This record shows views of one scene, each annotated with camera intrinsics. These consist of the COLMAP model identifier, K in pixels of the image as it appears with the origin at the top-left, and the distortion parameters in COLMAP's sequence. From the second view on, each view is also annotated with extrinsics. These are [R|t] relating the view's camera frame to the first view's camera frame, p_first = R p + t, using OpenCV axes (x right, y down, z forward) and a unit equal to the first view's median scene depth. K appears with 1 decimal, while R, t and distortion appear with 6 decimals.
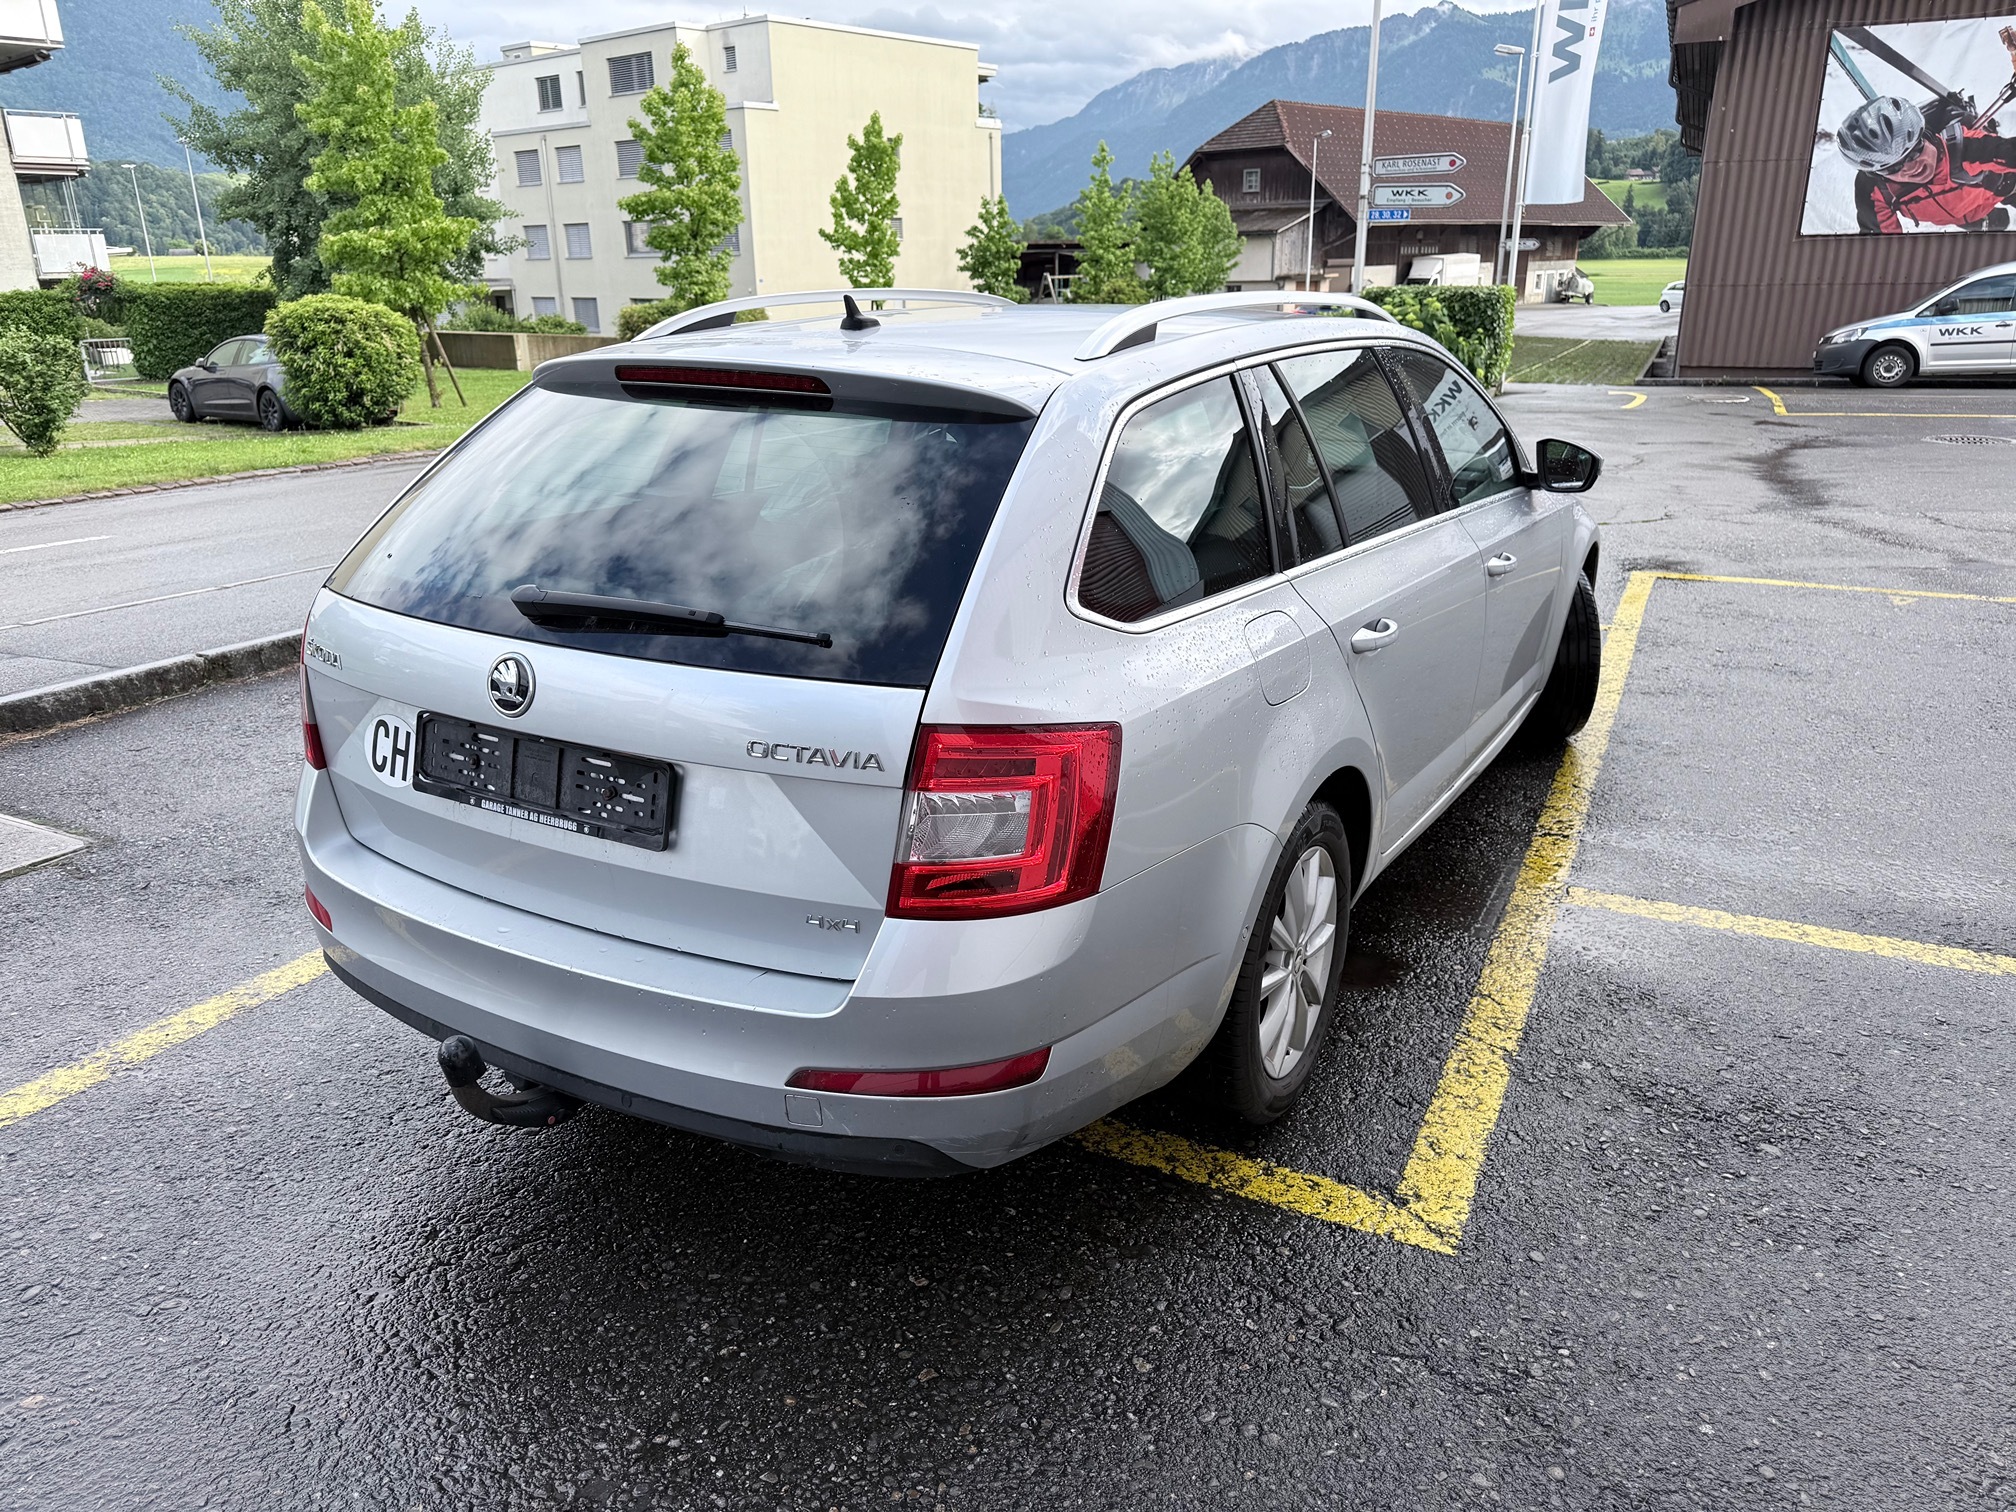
lens RADIAL K [[1430.5, 0, 1005.4], [0, 1430.5, 756.4], [0, 0, 1]] dist [0.011943, -0.015033]
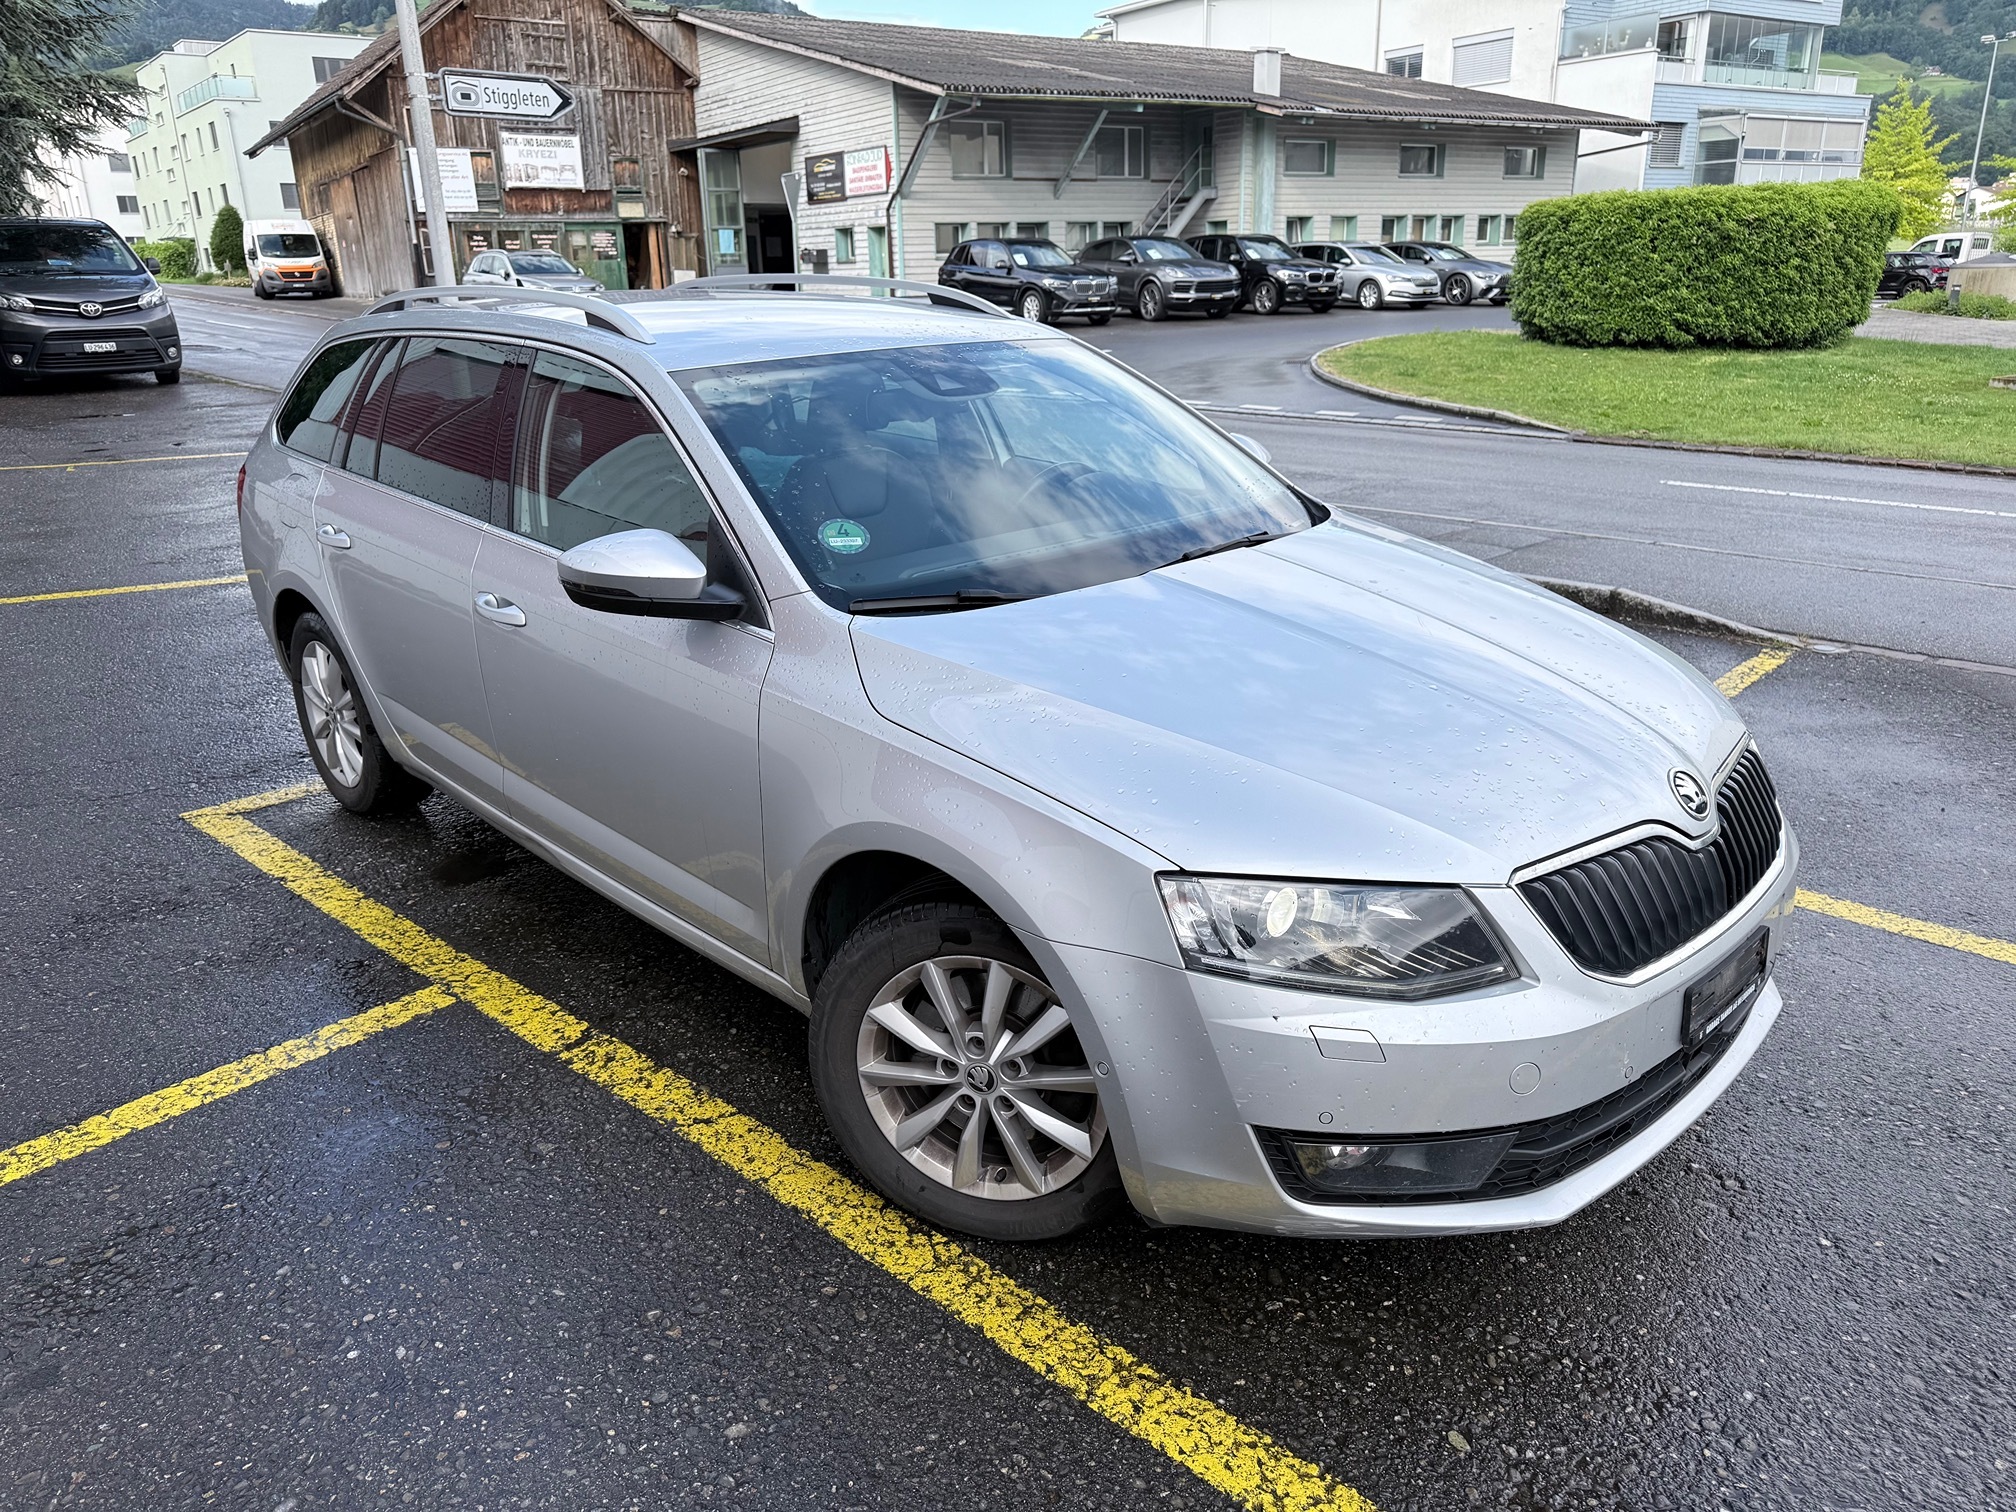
lens RADIAL K [[1430.5, 0, 995.1], [0, 1430.5, 763.0], [0, 0, 1]] dist [0.011943, -0.015033]
pose [[-0.278591, 0.335959, -0.899733, 0.299734], [-0.284829, 0.865773, 0.411472, -0.138937], [0.917202, 0.370902, -0.145506, 0.398853]]
